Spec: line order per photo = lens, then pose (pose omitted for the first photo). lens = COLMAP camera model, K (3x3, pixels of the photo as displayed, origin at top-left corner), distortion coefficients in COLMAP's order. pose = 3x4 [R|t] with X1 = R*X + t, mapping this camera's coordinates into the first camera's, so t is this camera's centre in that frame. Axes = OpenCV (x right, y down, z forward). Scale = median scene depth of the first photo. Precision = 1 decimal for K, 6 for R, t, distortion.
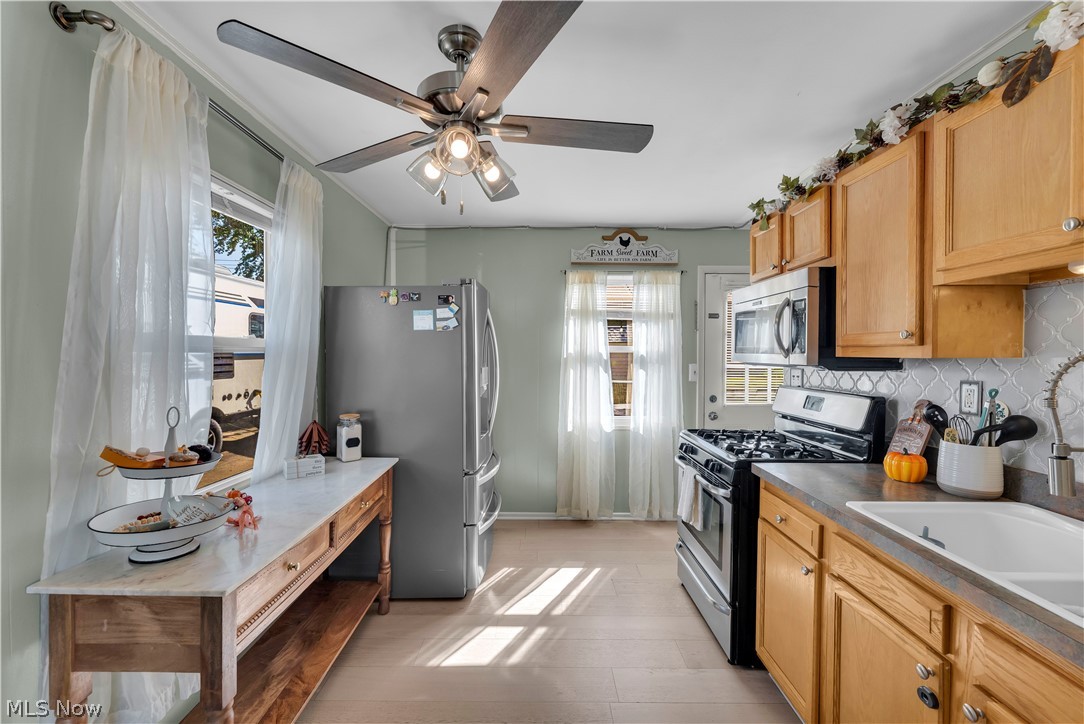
lens RADIAL K [[440.2, 0, 539.6], [0, 440.2, 360.3], [0, 0, 1]] dist [-0.000424, -0.000305]
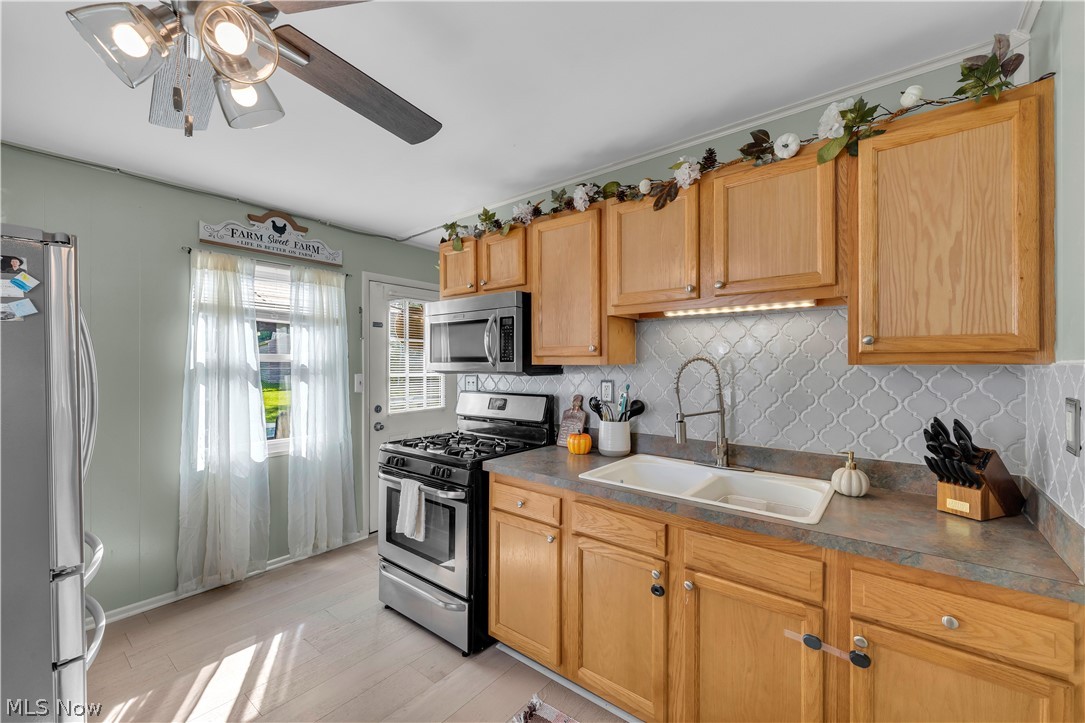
lens RADIAL K [[442.6, 0, 541.5], [0, 442.6, 363.1], [0, 0, 1]] dist [0.000674, -0.000858]
pose [[0.620108, -0.002922, 0.784511, -0.230074], [0.015407, 0.999846, -0.008454, -0.001413], [-0.784365, 0.017329, 0.620058, 0.151604]]
